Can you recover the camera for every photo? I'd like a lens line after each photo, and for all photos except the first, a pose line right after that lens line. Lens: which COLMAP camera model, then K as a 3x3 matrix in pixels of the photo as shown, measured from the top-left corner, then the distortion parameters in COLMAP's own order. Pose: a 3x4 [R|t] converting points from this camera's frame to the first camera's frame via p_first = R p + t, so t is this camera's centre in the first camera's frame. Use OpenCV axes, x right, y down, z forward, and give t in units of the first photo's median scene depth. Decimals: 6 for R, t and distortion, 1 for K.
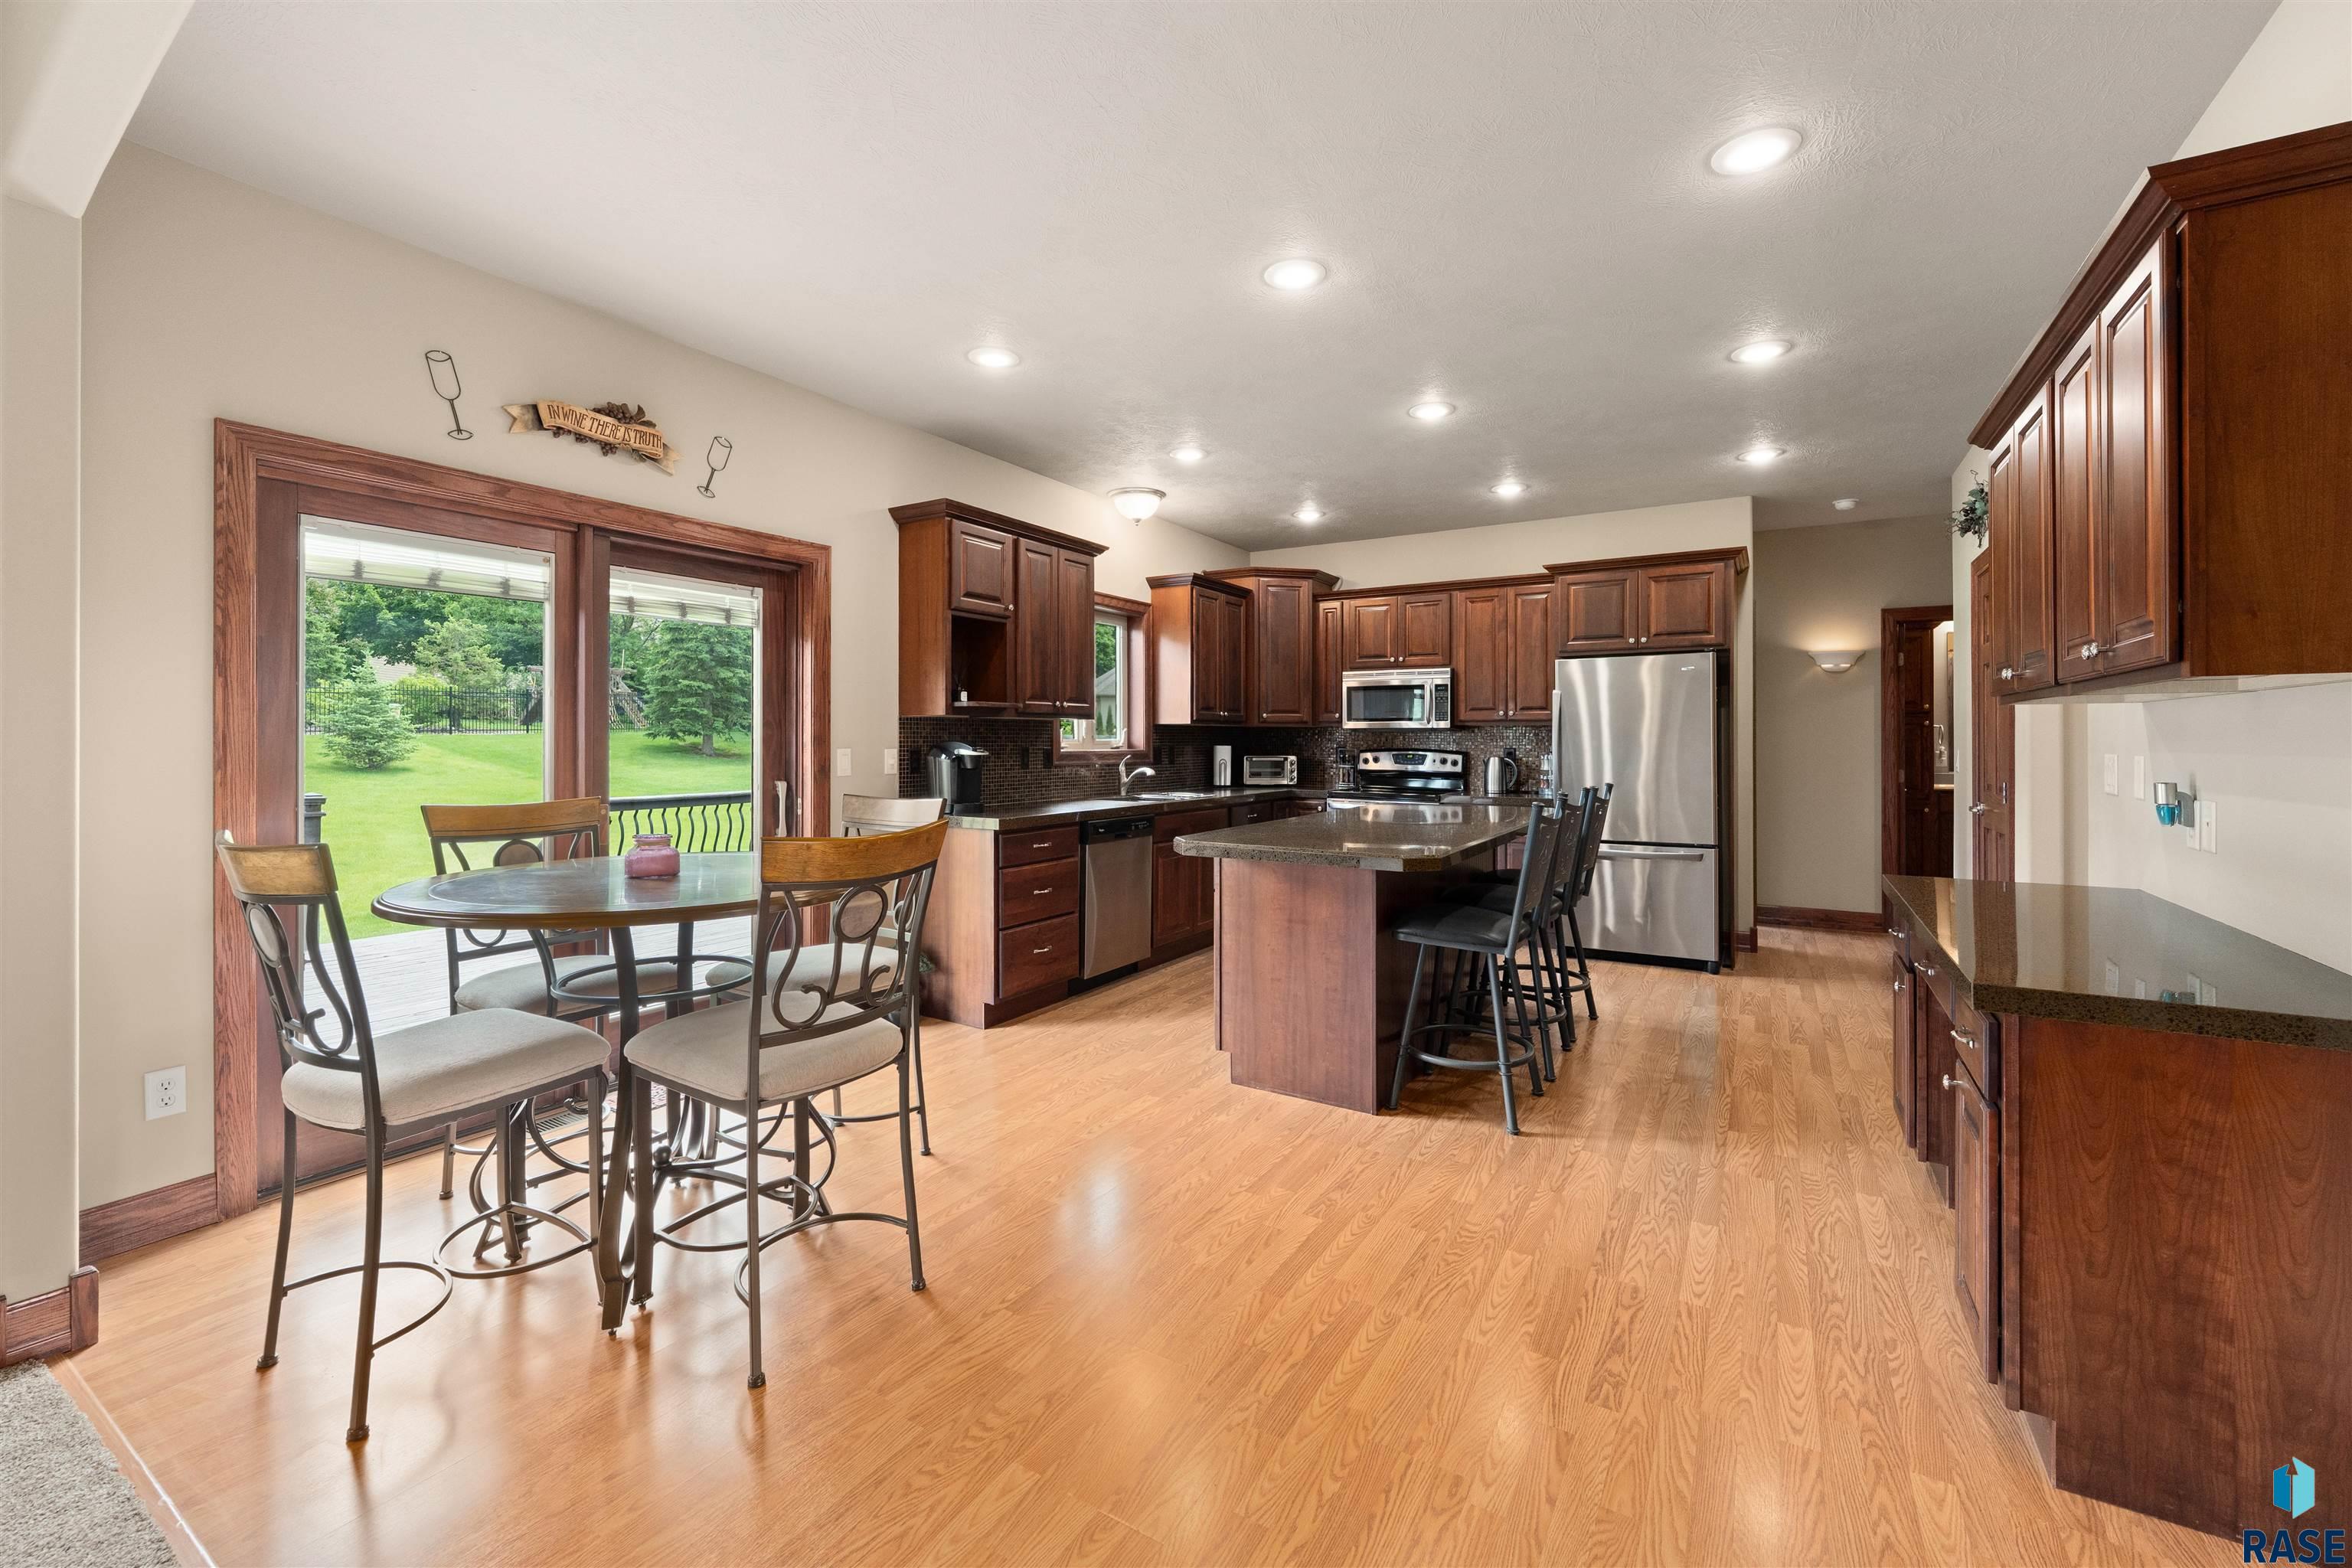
lens RADIAL K [[963.6, 0, 1167.1], [0, 963.6, 740.7], [0, 0, 1]] dist [0.000038, 0.000049]
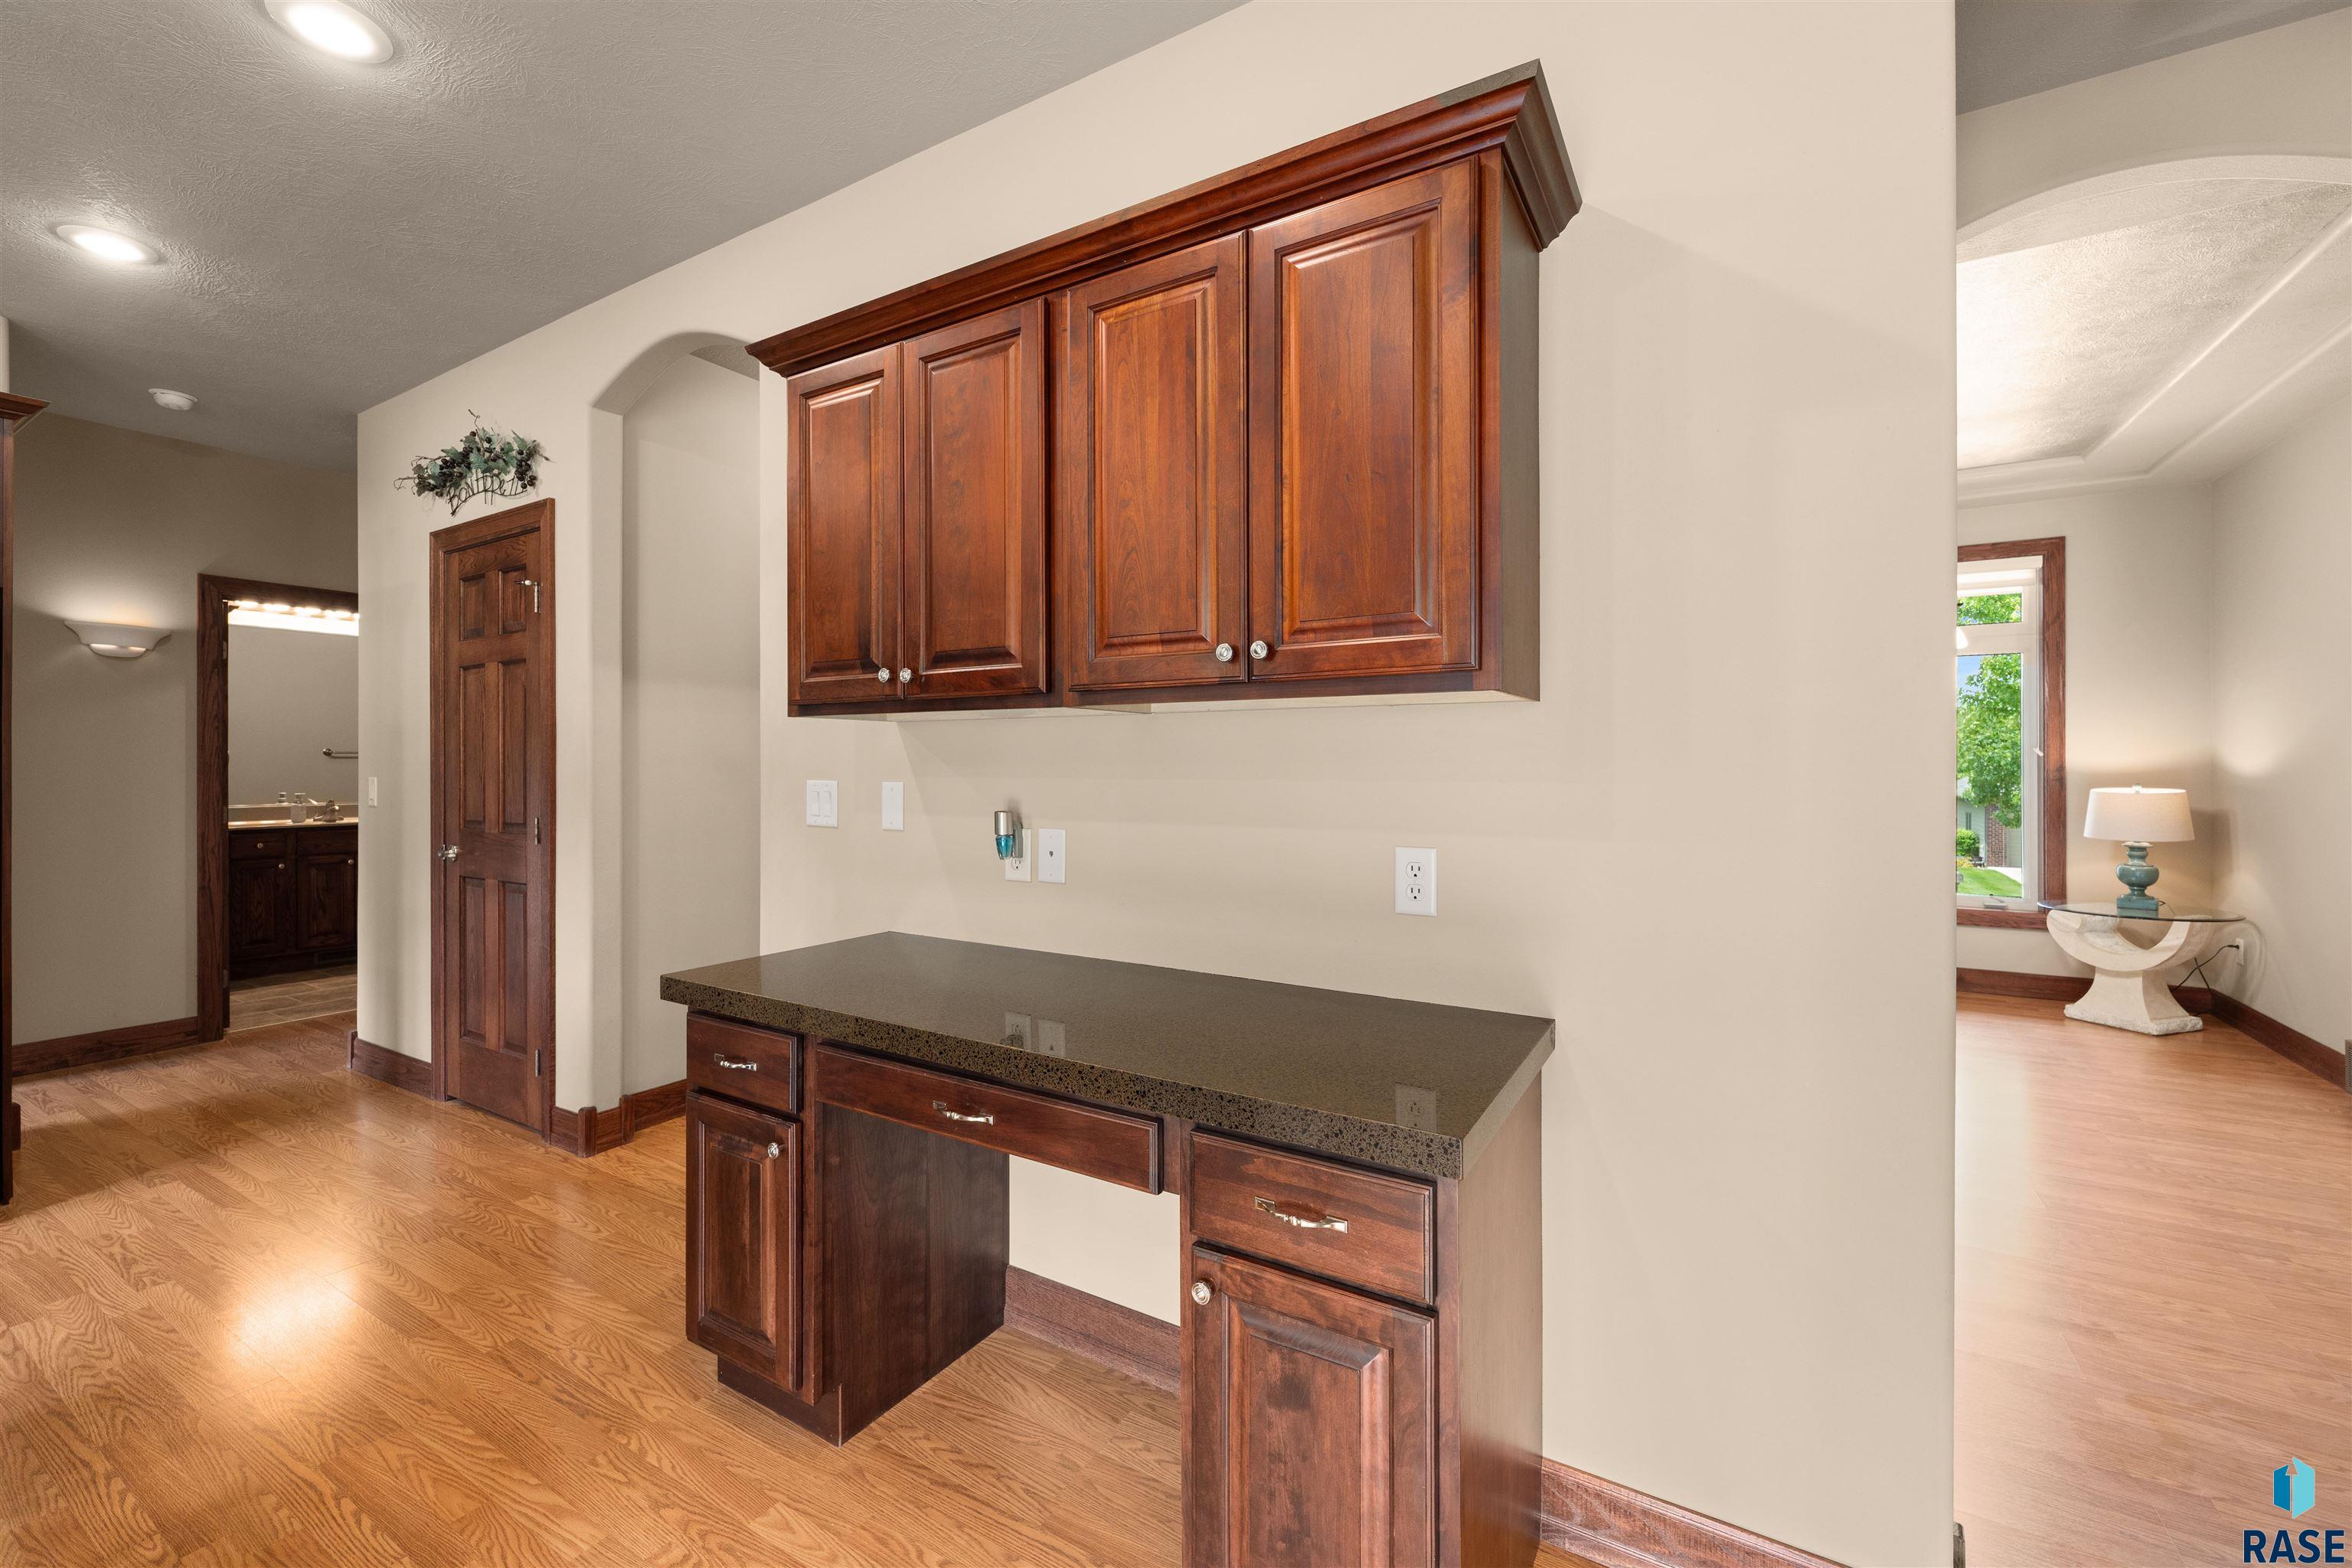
lens RADIAL K [[954.0, 0, 1173.0], [0, 954.0, 764.8], [0, 0, 1]] dist [-0.000293, -0.000174]
pose [[-0.010769, 0.000856, 0.999942, 0.068810], [-0.000192, 1.000000, -0.000858, 0.000649], [-0.999942, -0.000202, -0.010768, 0.409724]]
